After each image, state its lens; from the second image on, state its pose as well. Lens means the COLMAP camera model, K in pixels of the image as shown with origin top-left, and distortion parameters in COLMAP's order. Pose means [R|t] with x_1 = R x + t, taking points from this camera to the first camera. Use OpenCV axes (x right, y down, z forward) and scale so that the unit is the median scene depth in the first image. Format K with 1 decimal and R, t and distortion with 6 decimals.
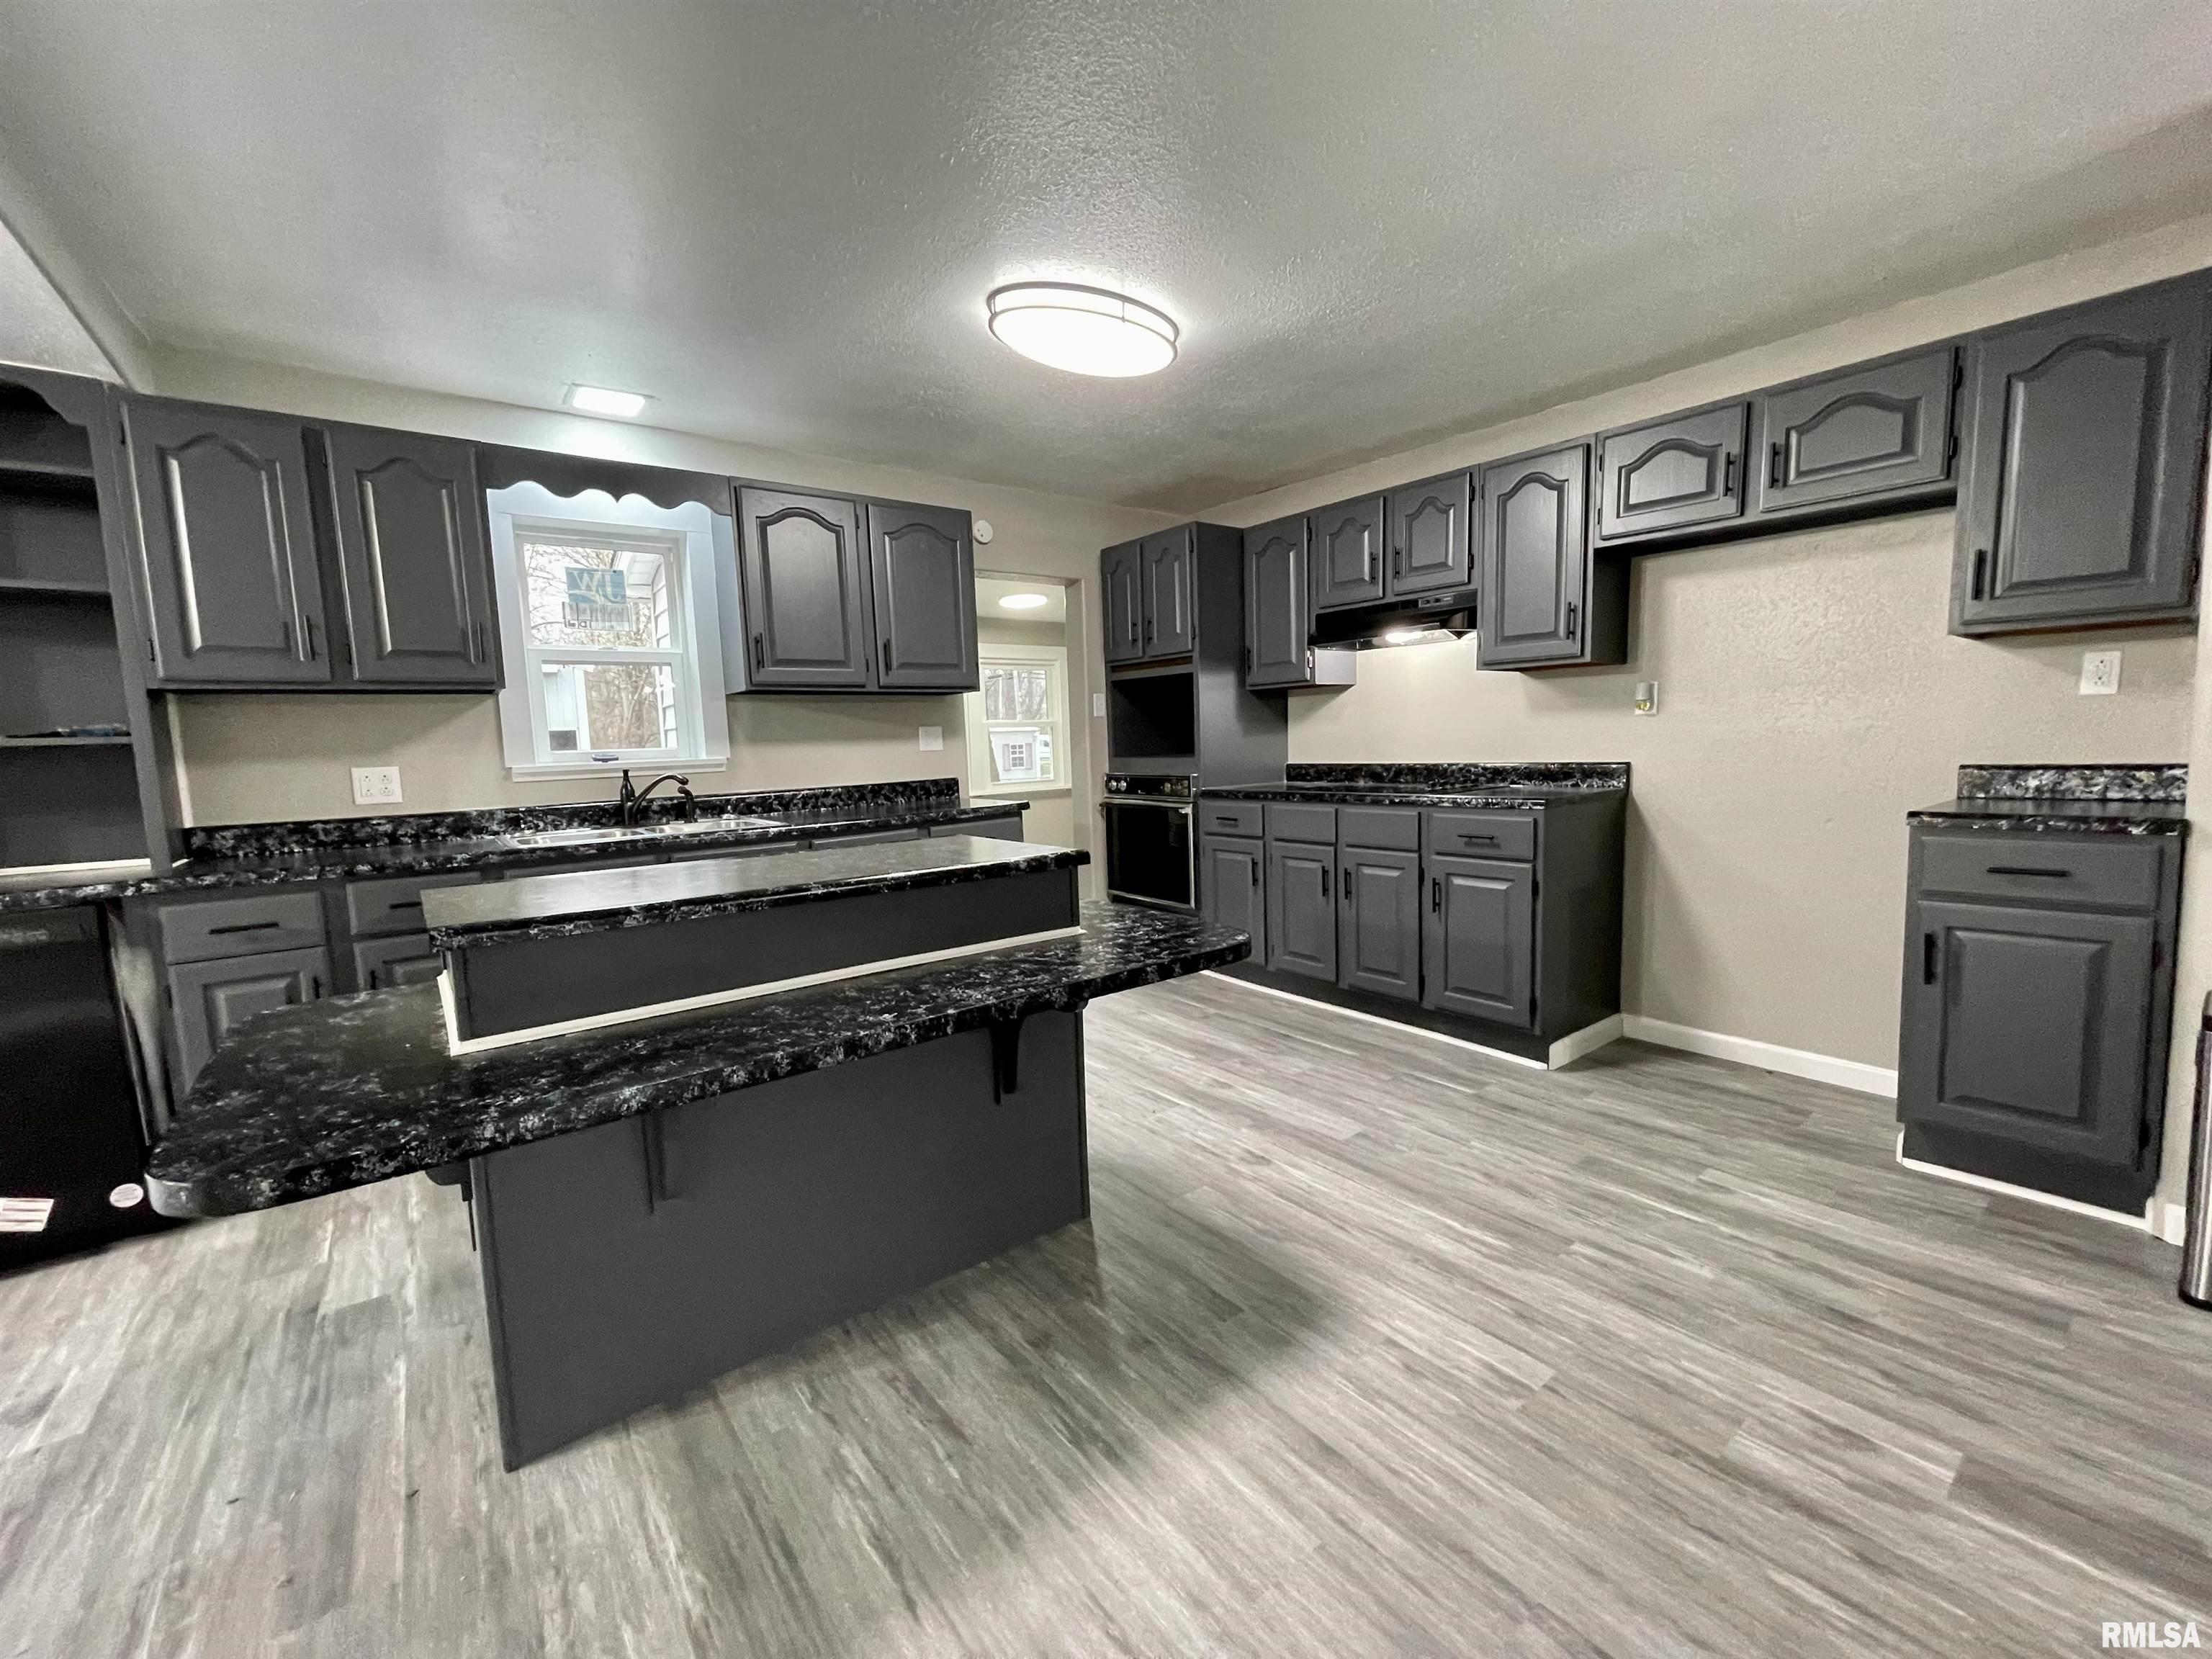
lens RADIAL K [[886.9, 0, 1100.0], [0, 886.9, 831.0], [0, 0, 1]] dist [-0.001564, -0.000993]
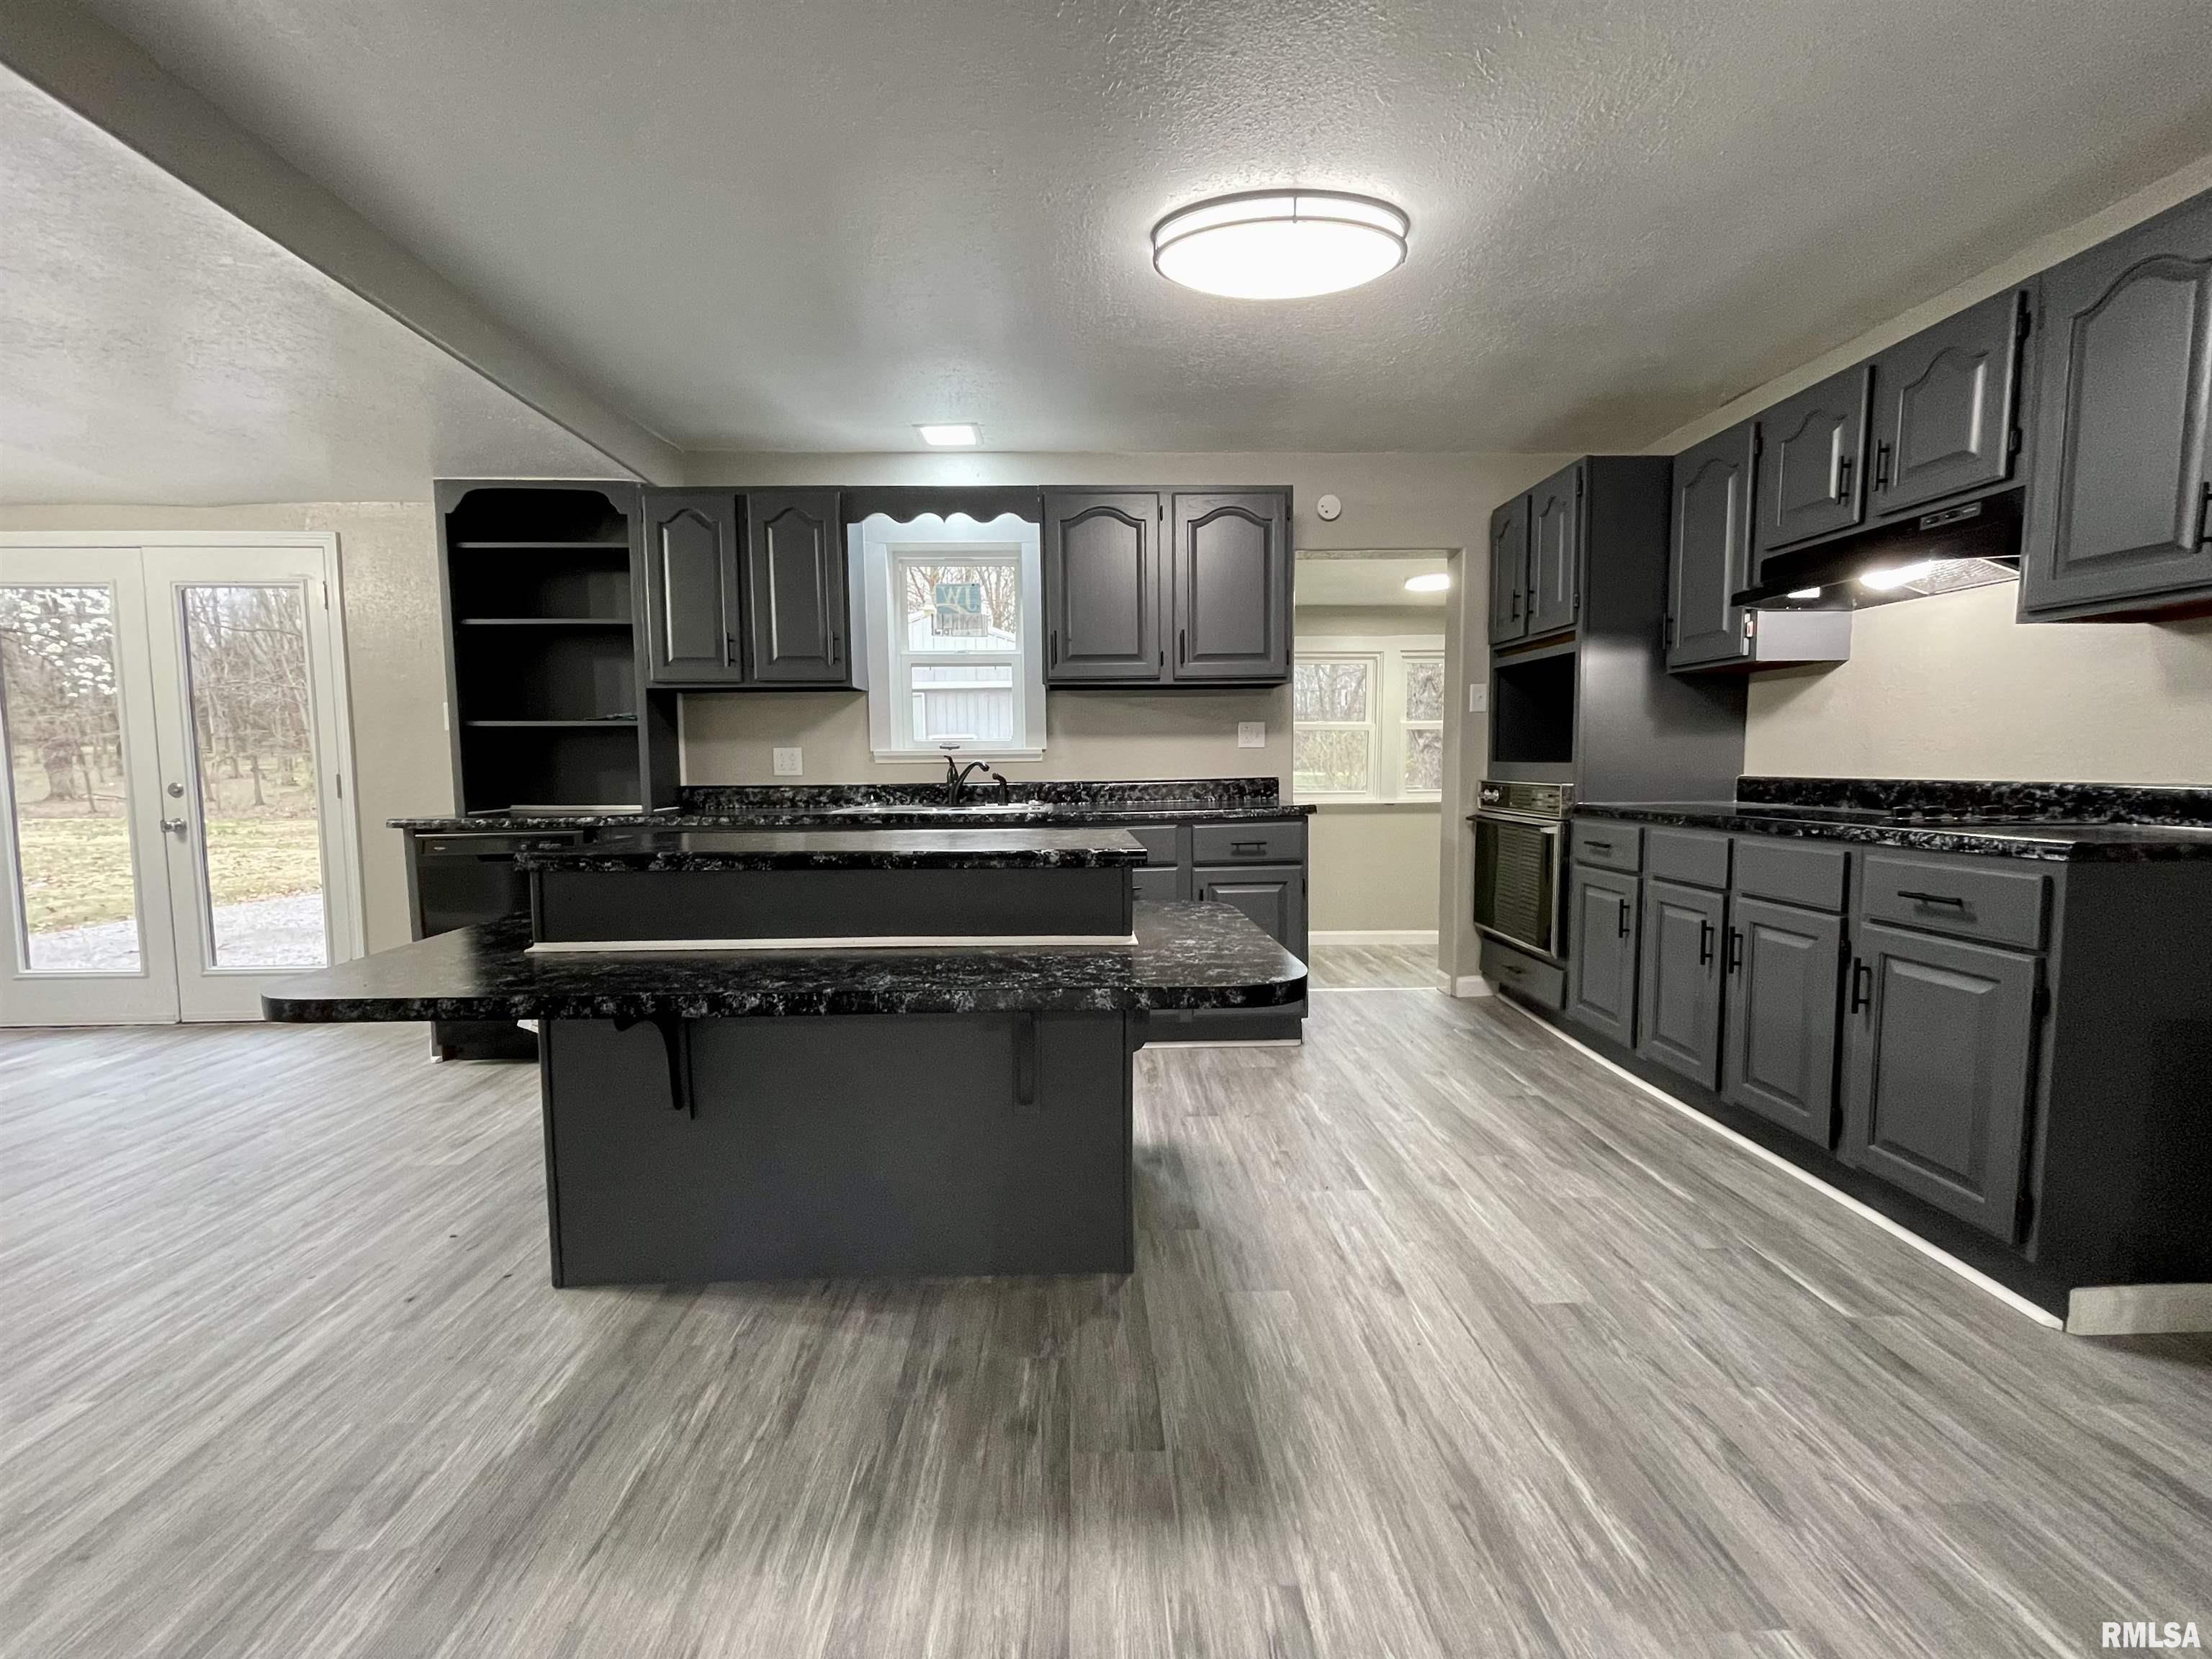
lens RADIAL K [[886.9, 0, 1100.0], [0, 886.9, 831.0], [0, 0, 1]] dist [-0.001564, -0.000993]
pose [[0.812286, 0.072249, -0.578768, 0.292538], [-0.078560, 0.996809, 0.014178, -0.003441], [0.577945, 0.033951, 0.815369, 0.176954]]
